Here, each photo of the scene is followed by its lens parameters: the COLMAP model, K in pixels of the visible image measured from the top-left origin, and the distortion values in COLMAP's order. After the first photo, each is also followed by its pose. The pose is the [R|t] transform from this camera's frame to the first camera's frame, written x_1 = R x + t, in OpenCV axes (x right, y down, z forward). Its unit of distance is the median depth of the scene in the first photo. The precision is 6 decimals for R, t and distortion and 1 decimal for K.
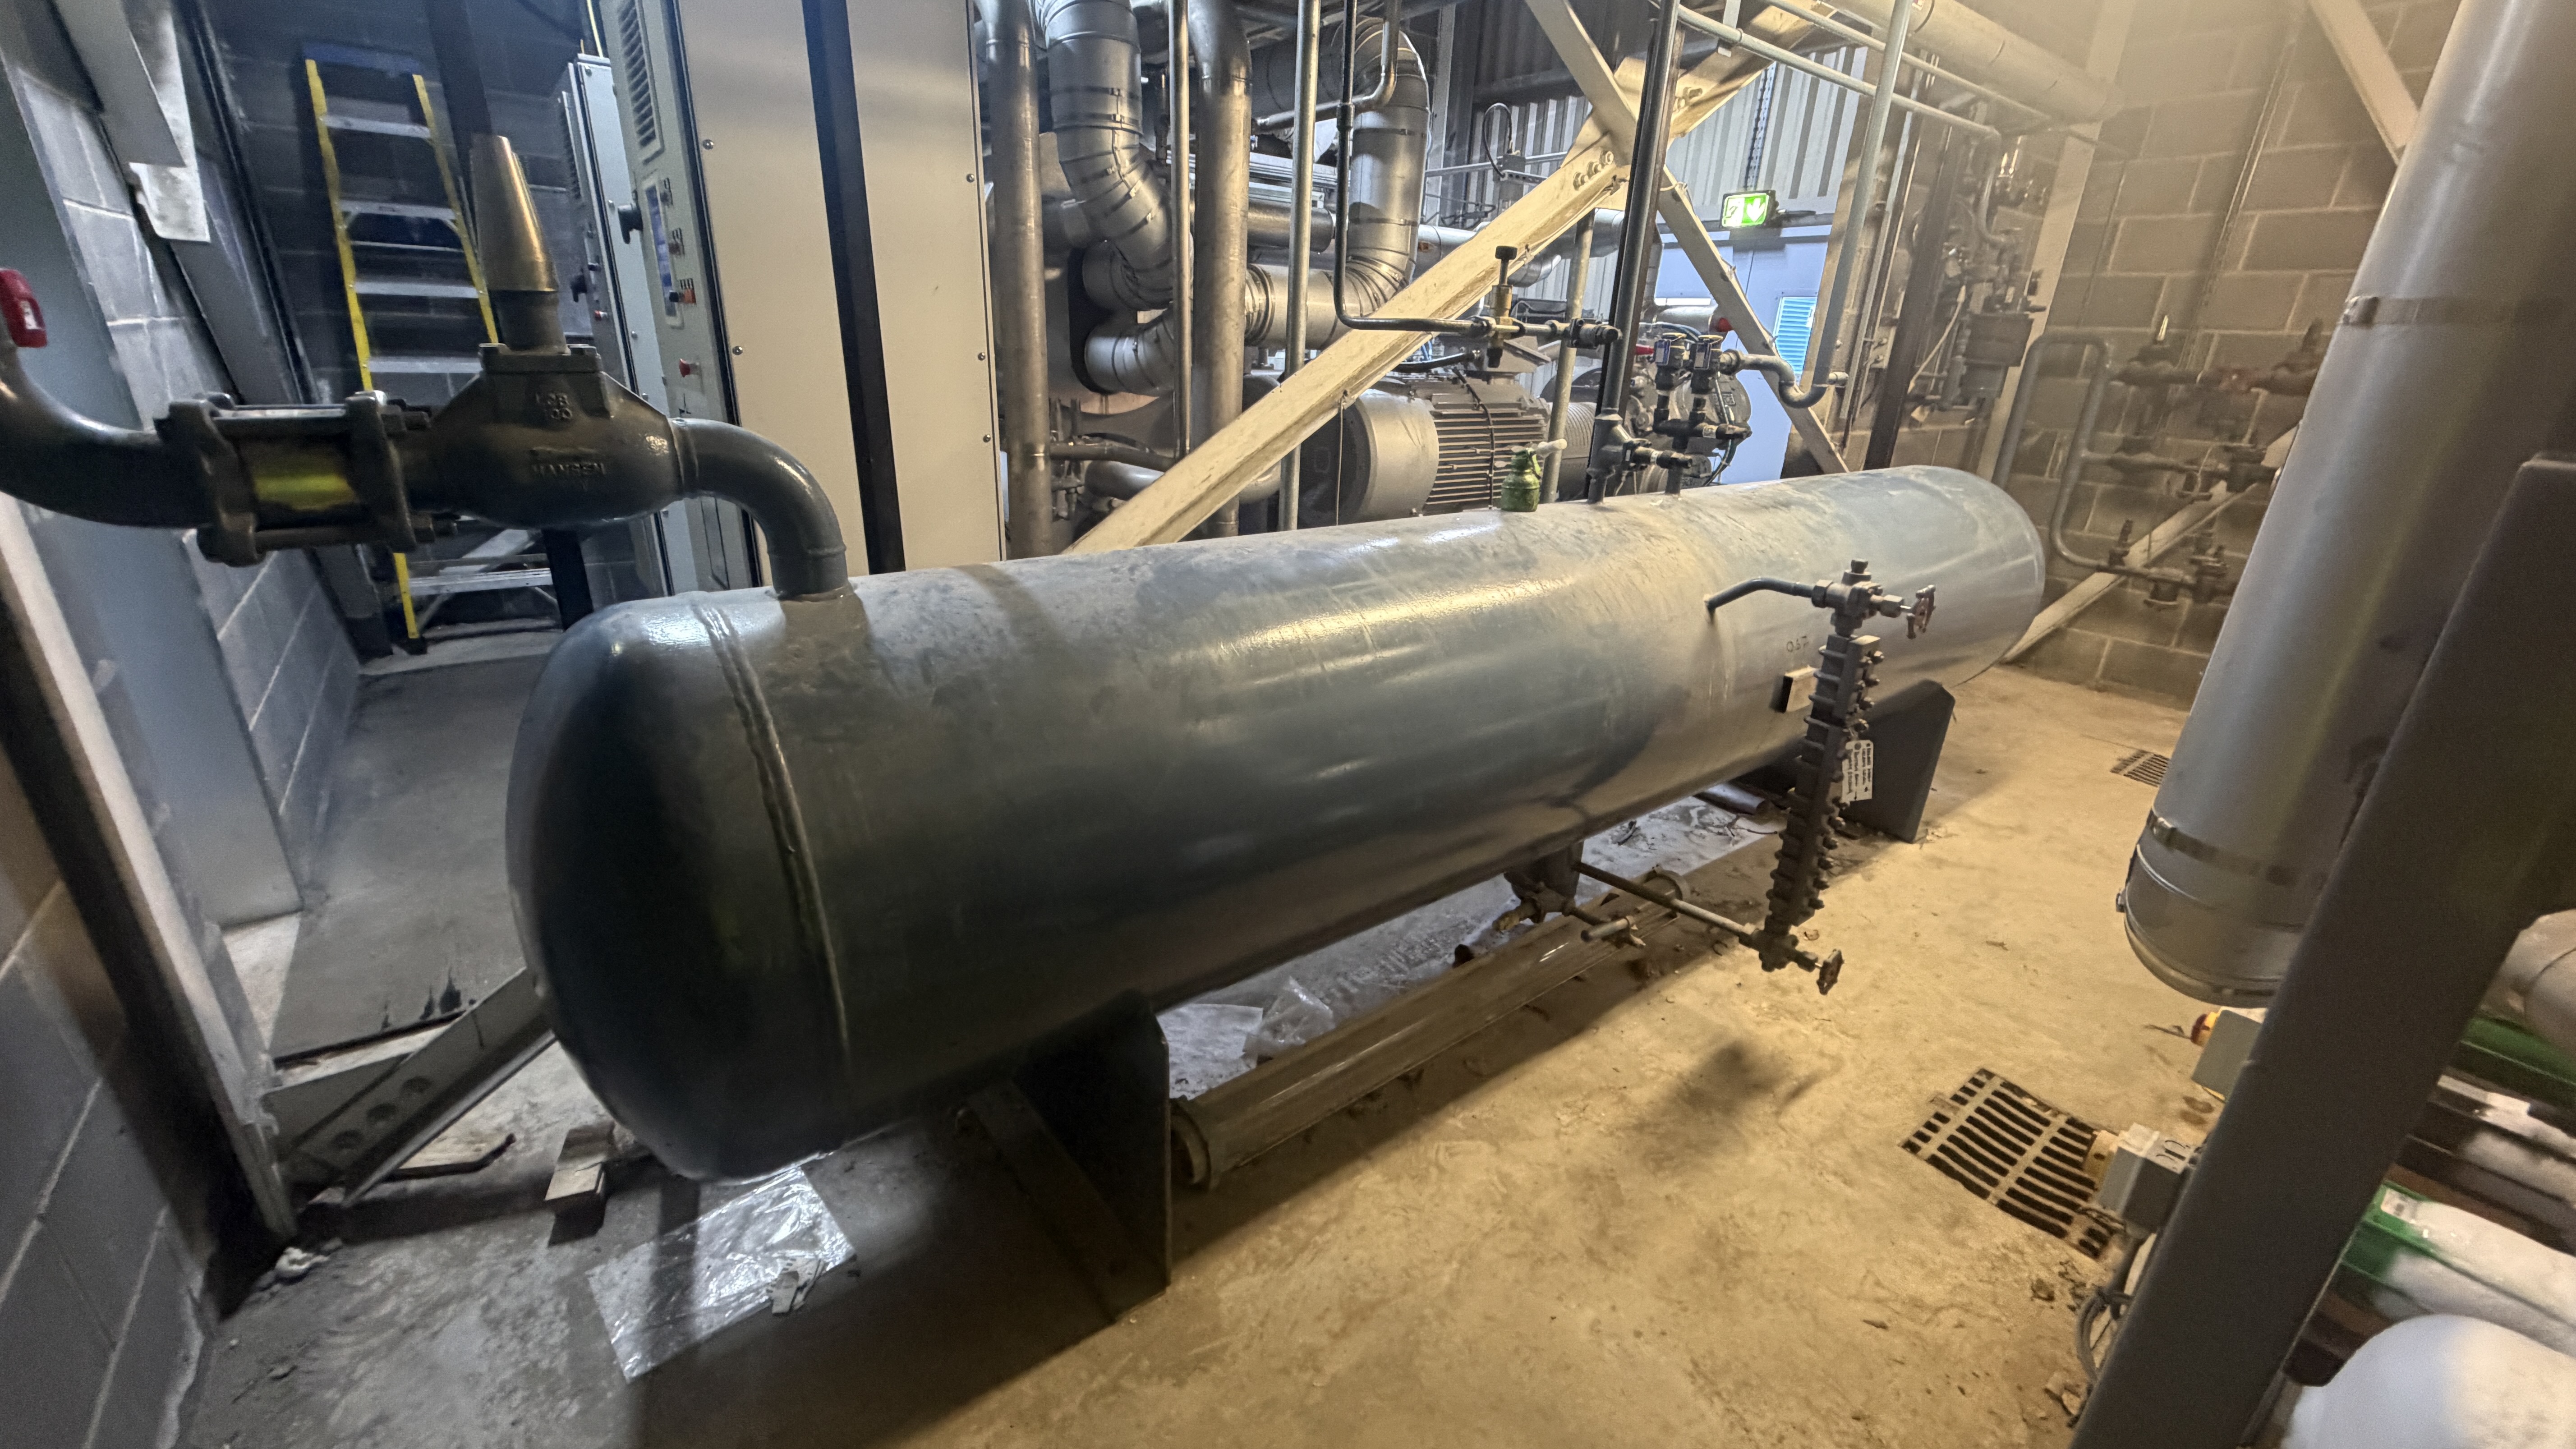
lens RADIAL K [[1023.3, 0, 1288.0], [0, 1023.3, 724.5], [0, 0, 1]] dist [-0.000470, -0.000226]
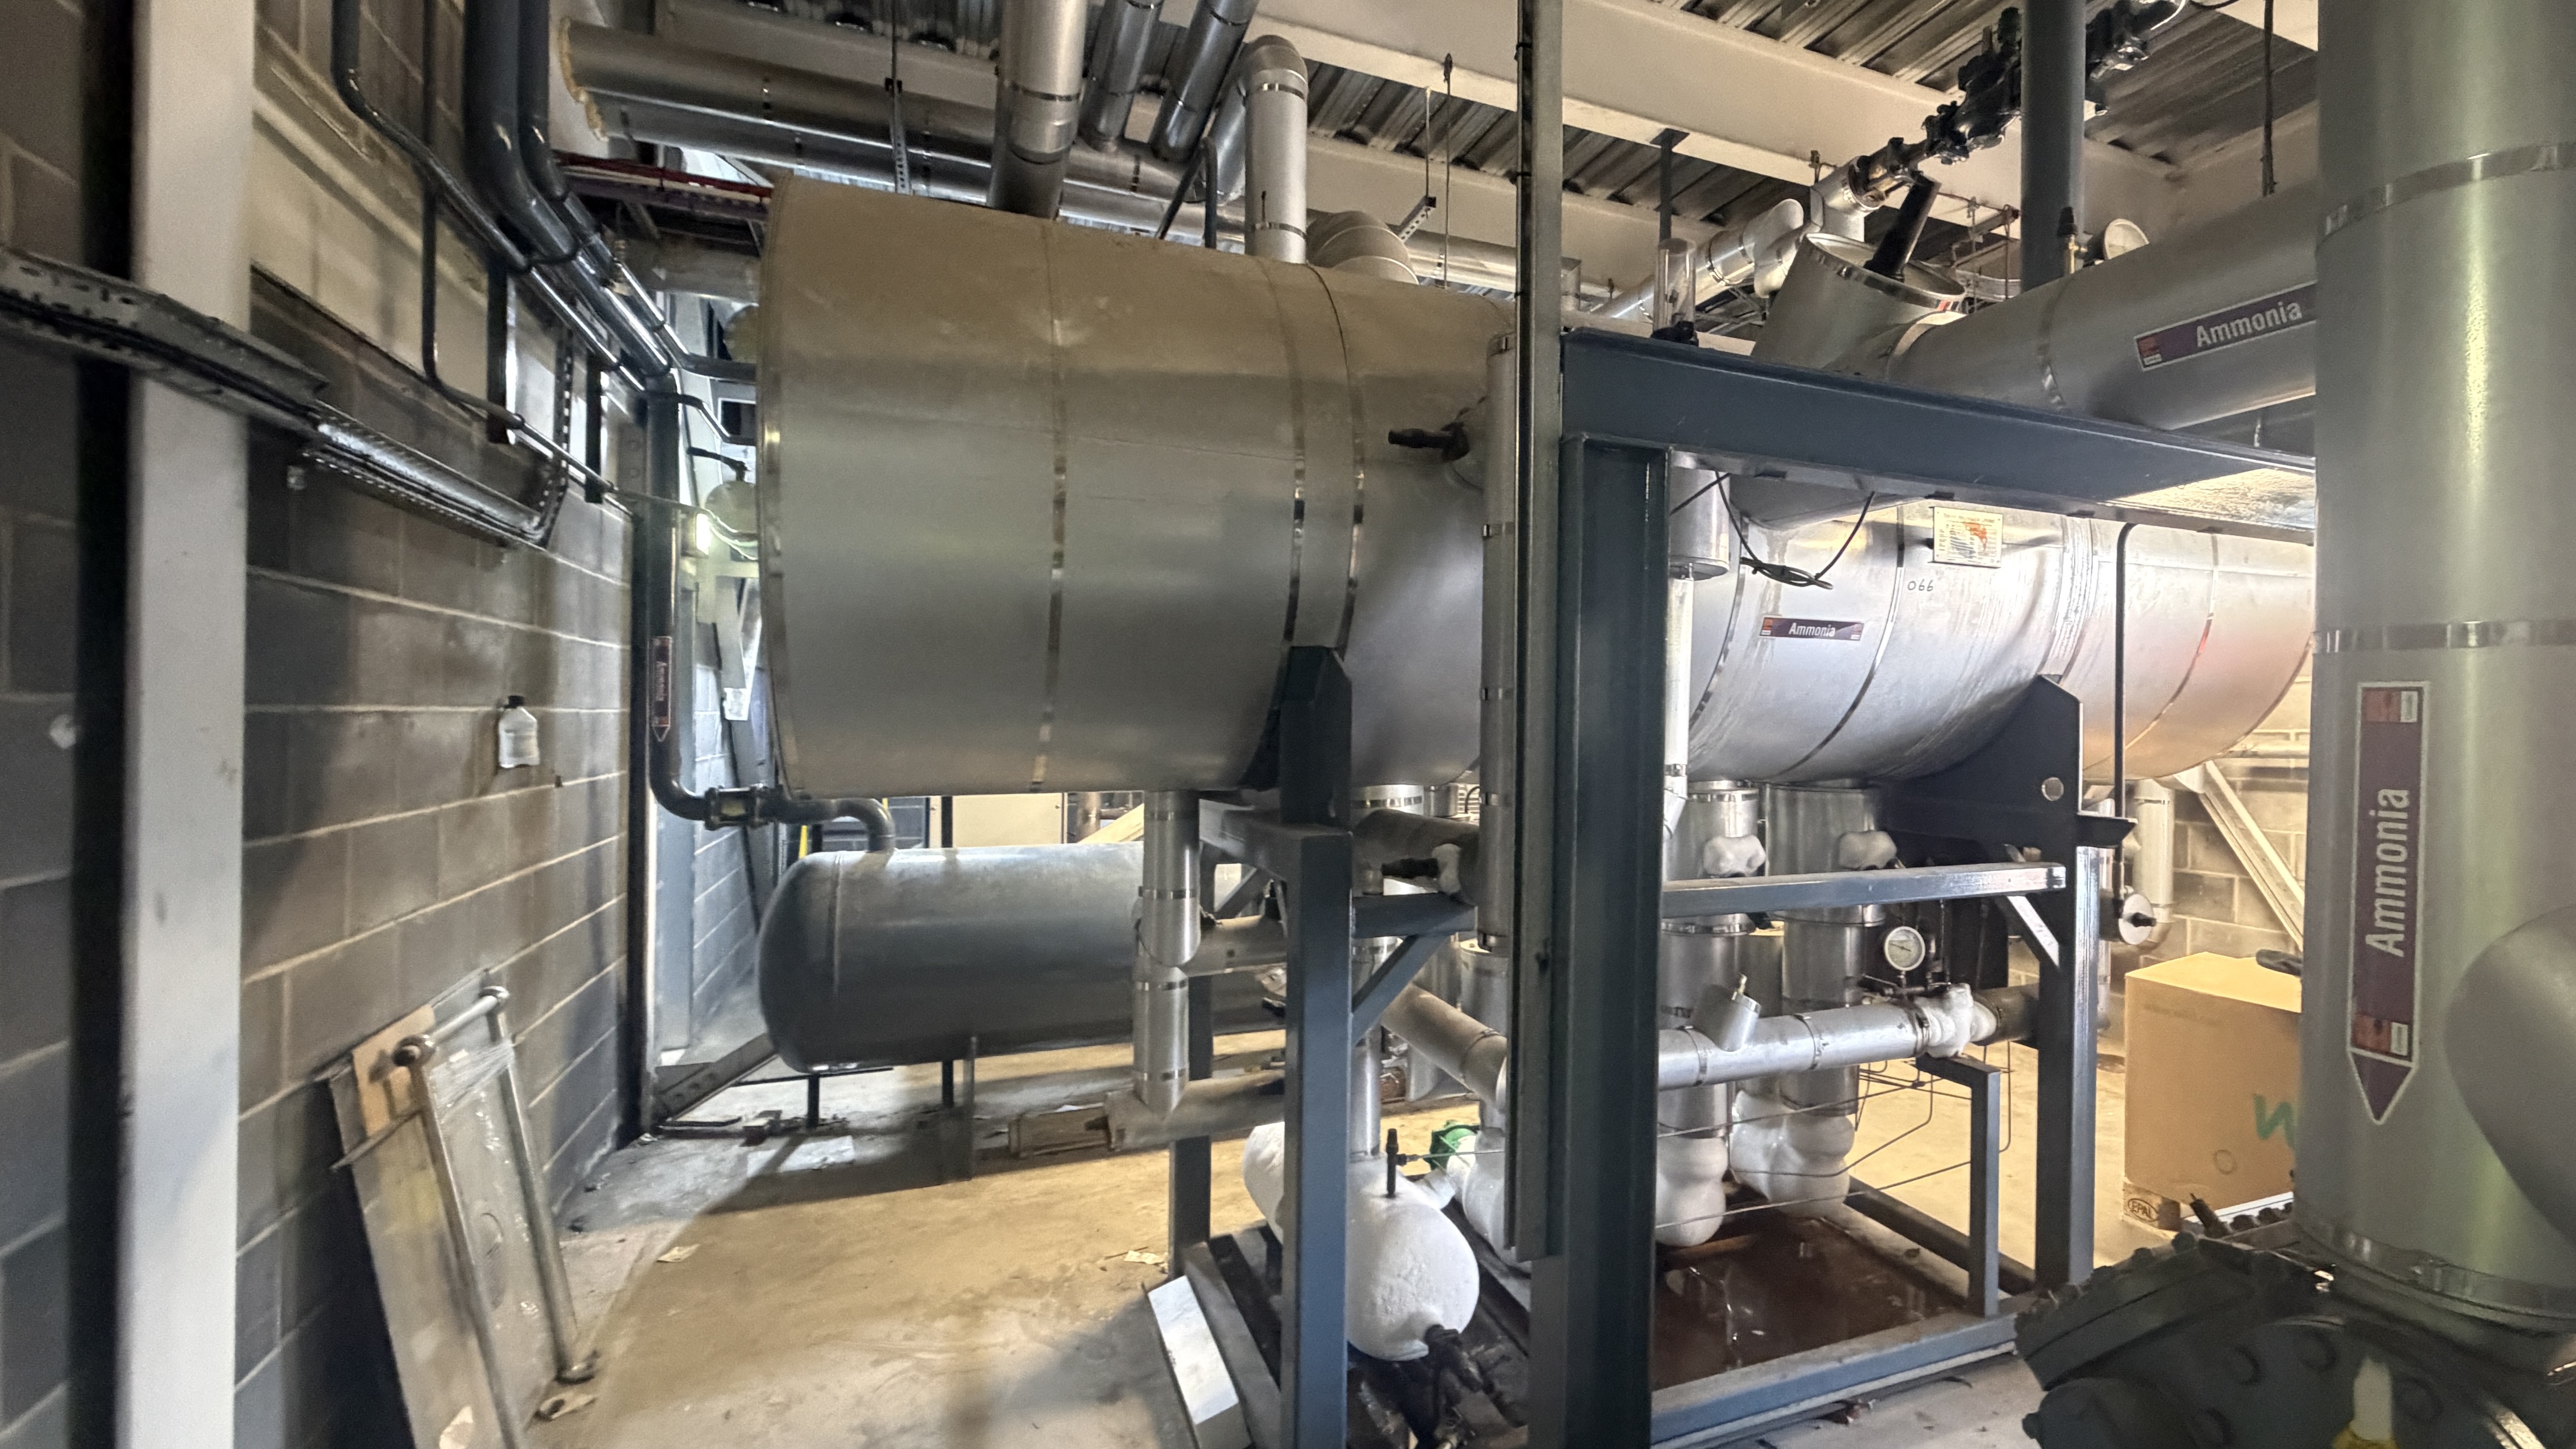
lens RADIAL K [[1132.9, 0, 1442.7], [0, 1132.9, 723.8], [0, 0, 1]] dist [-0.000079, -0.000046]
pose [[0.973328, -0.022619, -0.228298, 1.420593], [-0.061547, 0.932903, -0.354829, 0.445967], [0.221006, 0.359416, 0.906629, -1.293800]]
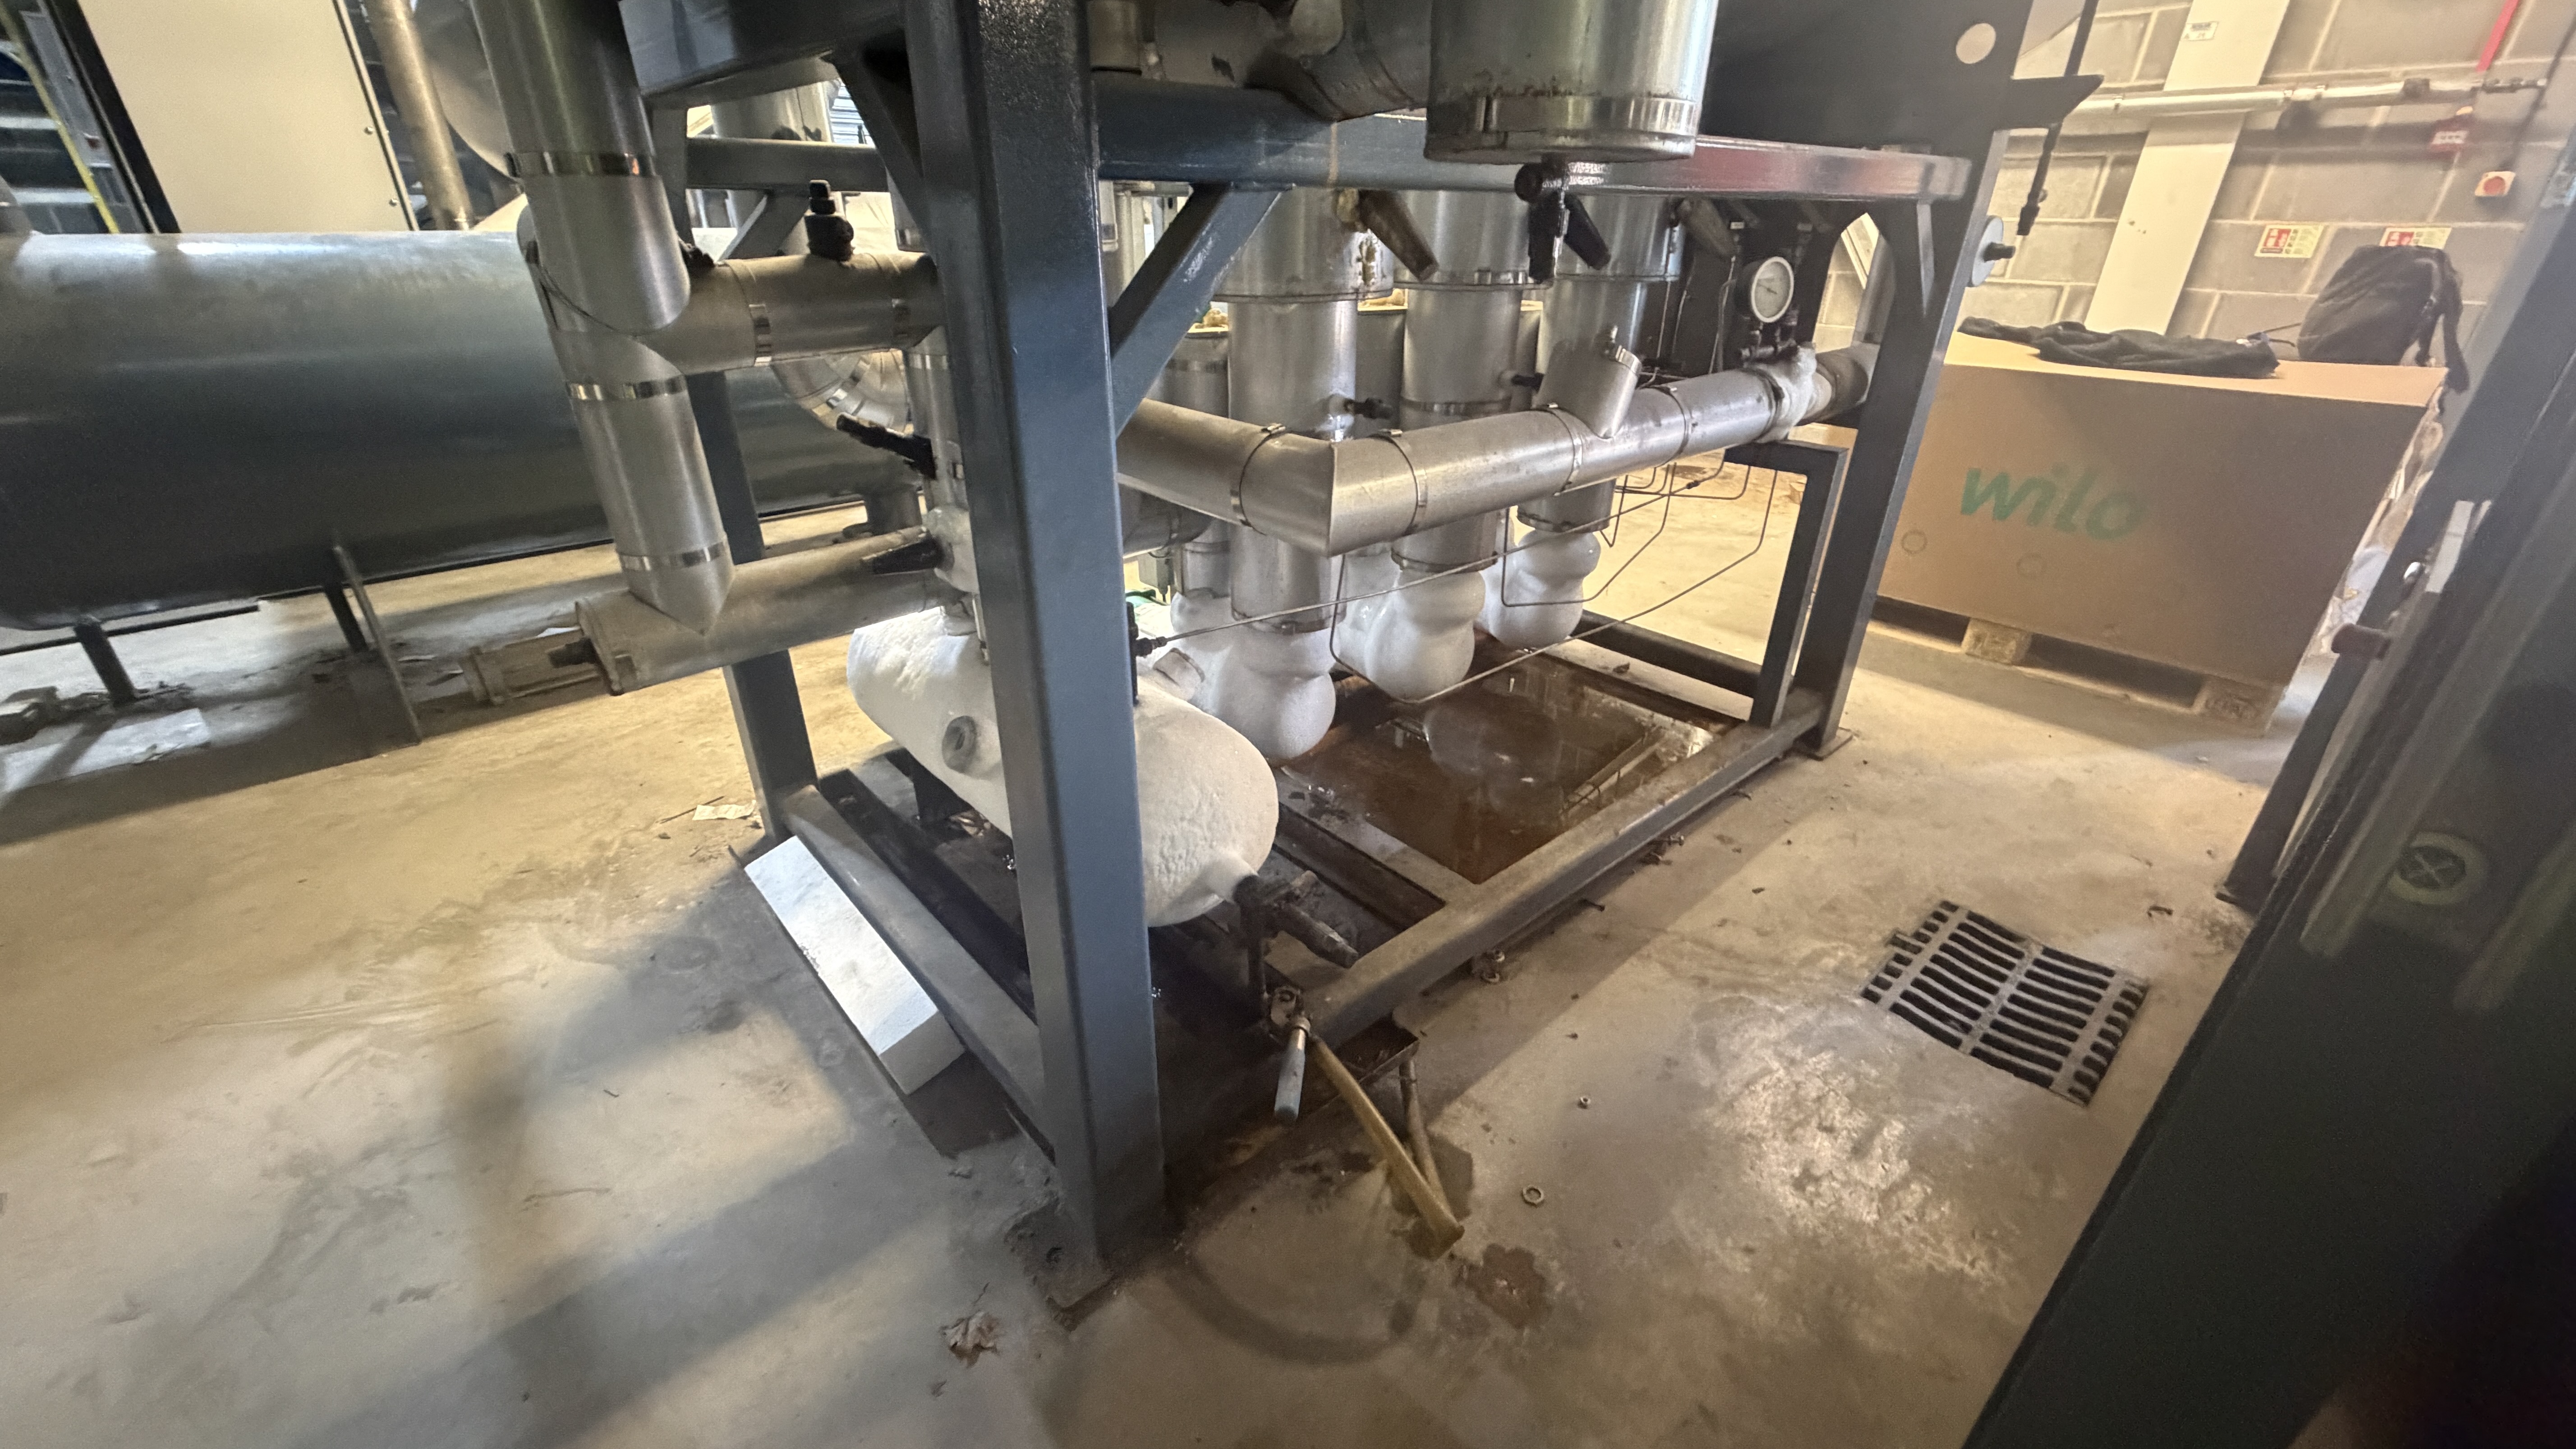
lens RADIAL K [[1023.3, 0, 1288.0], [0, 1023.3, 724.5], [0, 0, 1]] dist [-0.000470, -0.000226]
pose [[0.996173, -0.061587, 0.062017, 1.072373], [0.054548, 0.992498, 0.109415, 0.432018], [-0.068290, -0.105614, 0.992060, -0.586305]]
